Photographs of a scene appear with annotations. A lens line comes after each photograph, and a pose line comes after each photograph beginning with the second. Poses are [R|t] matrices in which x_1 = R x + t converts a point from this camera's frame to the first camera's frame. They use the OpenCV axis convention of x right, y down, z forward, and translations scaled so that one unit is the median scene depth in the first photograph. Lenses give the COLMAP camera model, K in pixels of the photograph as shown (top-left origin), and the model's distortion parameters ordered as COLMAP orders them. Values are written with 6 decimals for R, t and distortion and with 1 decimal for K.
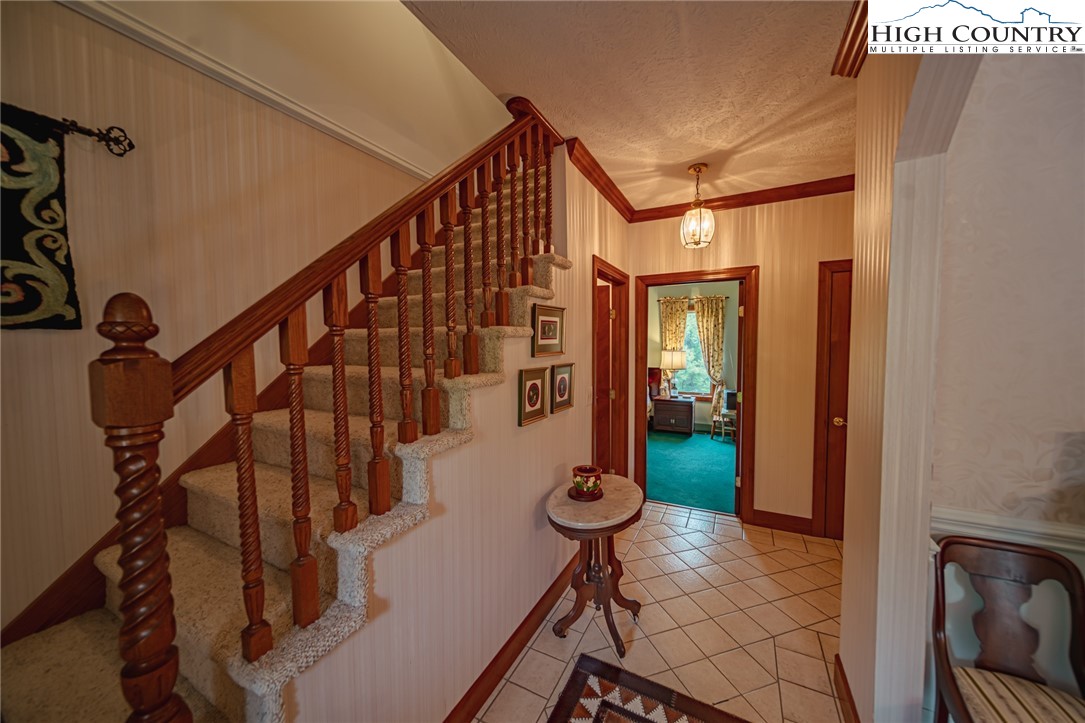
lens RADIAL K [[378.4, 0, 547.1], [0, 378.4, 359.8], [0, 0, 1]] dist [0.000322, -0.000081]
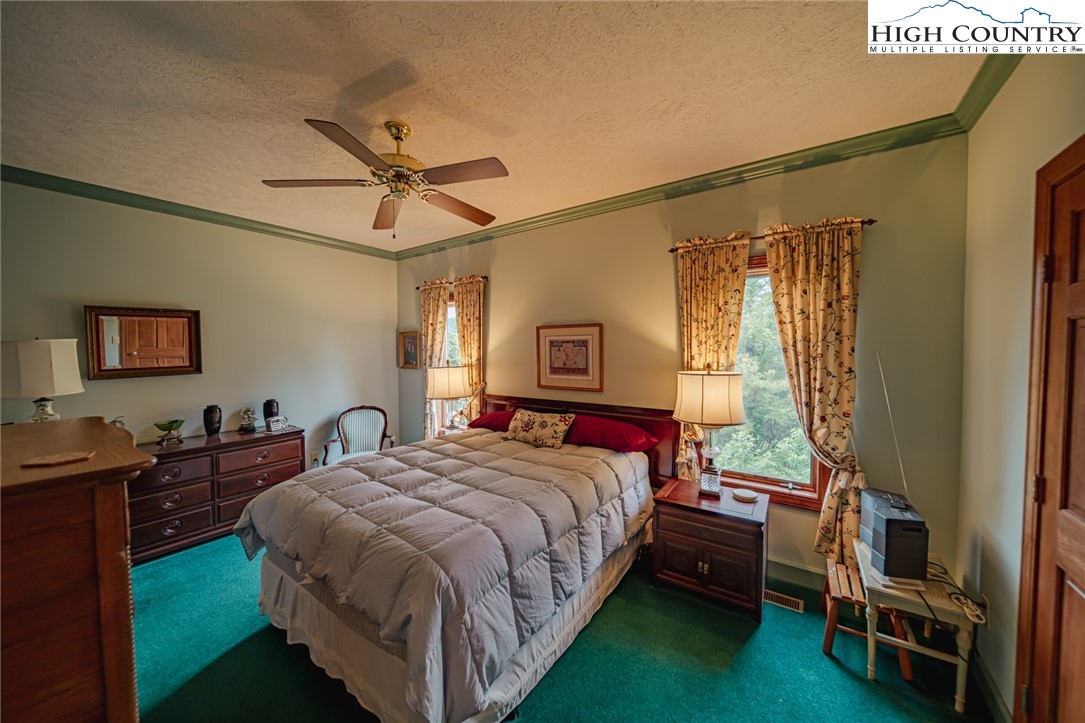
lens RADIAL K [[384.2, 0, 542.4], [0, 384.2, 360.5], [0, 0, 1]] dist [-0.001505, -0.000101]
pose [[0.990203, 0.005627, -0.139522, 0.483674], [-0.007883, 0.999847, -0.015625, -0.062315], [0.139413, 0.016572, 0.990096, 1.289956]]
